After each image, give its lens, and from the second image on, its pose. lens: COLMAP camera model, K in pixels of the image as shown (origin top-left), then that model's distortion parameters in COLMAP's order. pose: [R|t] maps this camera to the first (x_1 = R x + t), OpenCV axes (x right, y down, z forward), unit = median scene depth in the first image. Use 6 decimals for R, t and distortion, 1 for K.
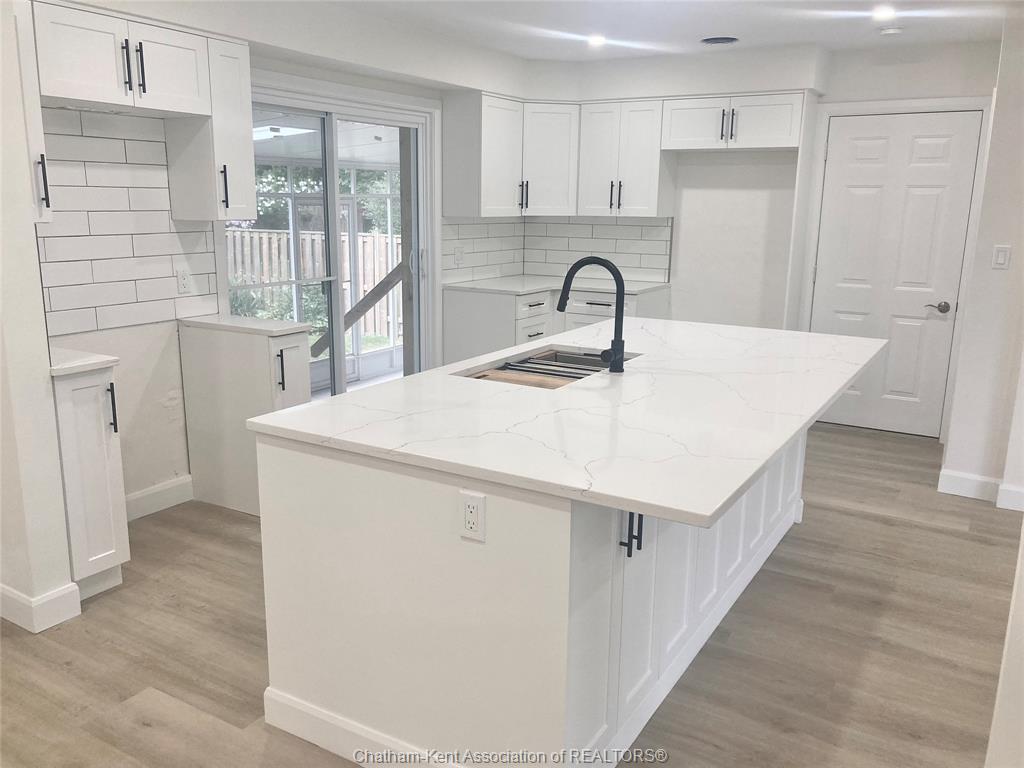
lens RADIAL K [[840.1, 0, 501.9], [0, 840.1, 389.7], [0, 0, 1]] dist [0.040069, -0.050000]
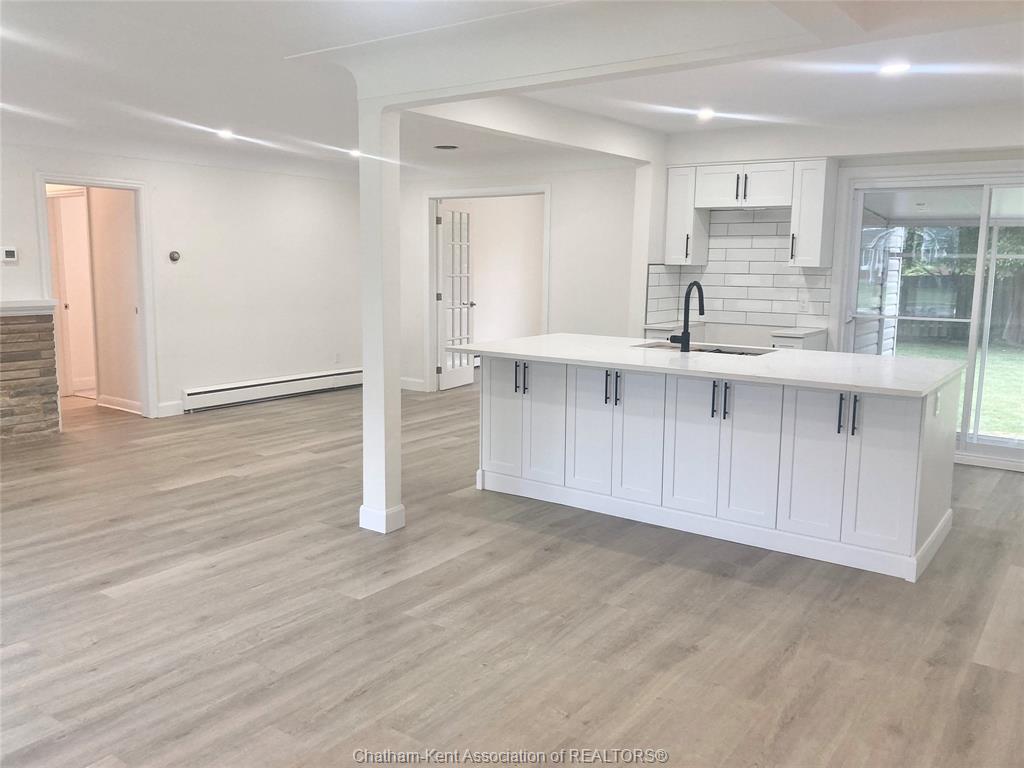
lens RADIAL K [[840.1, 0, 500.4], [0, 840.1, 375.6], [0, 0, 1]] dist [0.040069, -0.050000]
pose [[-0.089787, 0.123905, -0.988224, 1.383541], [-0.234017, 0.961828, 0.141858, -0.096545], [0.968078, 0.243998, -0.057364, 0.595784]]
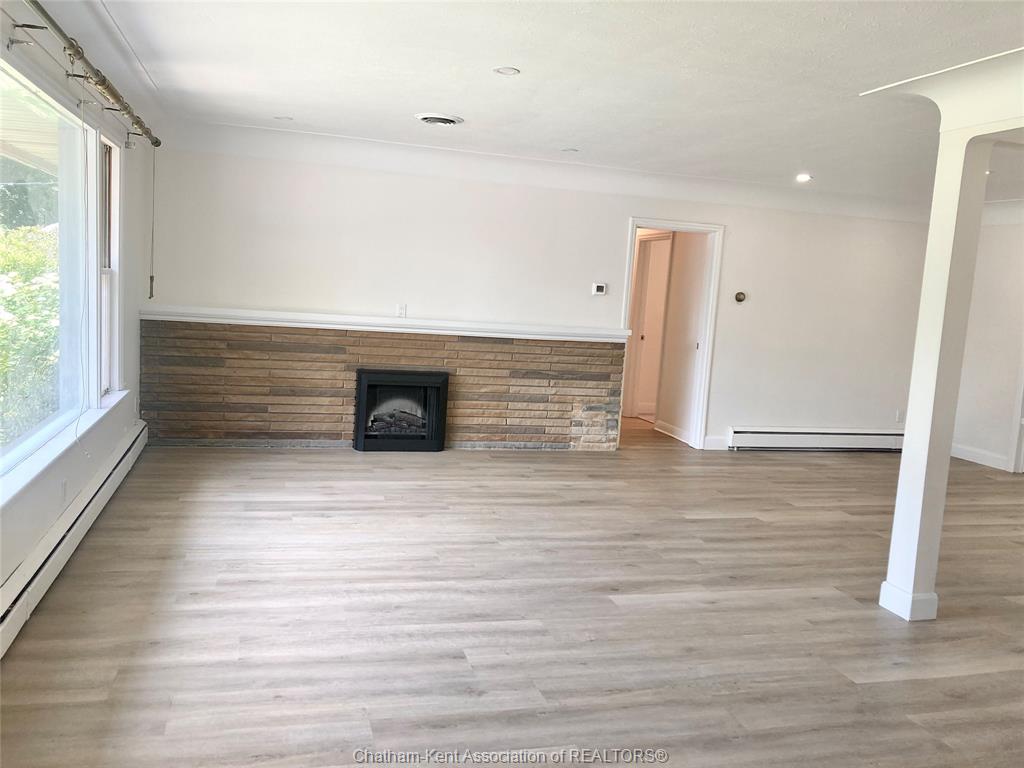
lens RADIAL K [[840.1, 0, 496.8], [0, 840.1, 376.3], [0, 0, 1]] dist [0.040069, -0.050000]
pose [[-0.687812, 0.025817, -0.725429, 1.351066], [-0.230910, 0.939673, 0.252378, -0.105056], [0.688182, 0.341097, -0.640357, 0.640512]]
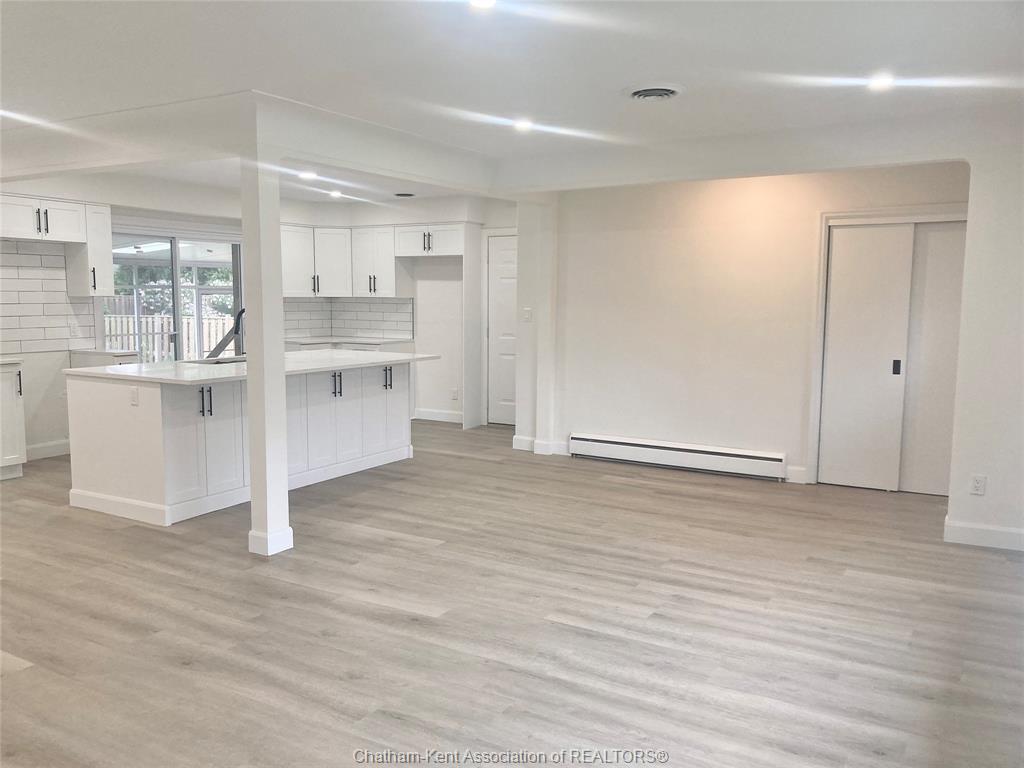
lens RADIAL K [[840.1, 0, 504.5], [0, 840.1, 388.9], [0, 0, 1]] dist [0.040069, -0.050000]
pose [[0.999943, -0.008623, 0.006267, 0.580278], [0.009270, 0.993688, -0.111794, 0.226850], [-0.005263, 0.111846, 0.993712, -0.866467]]
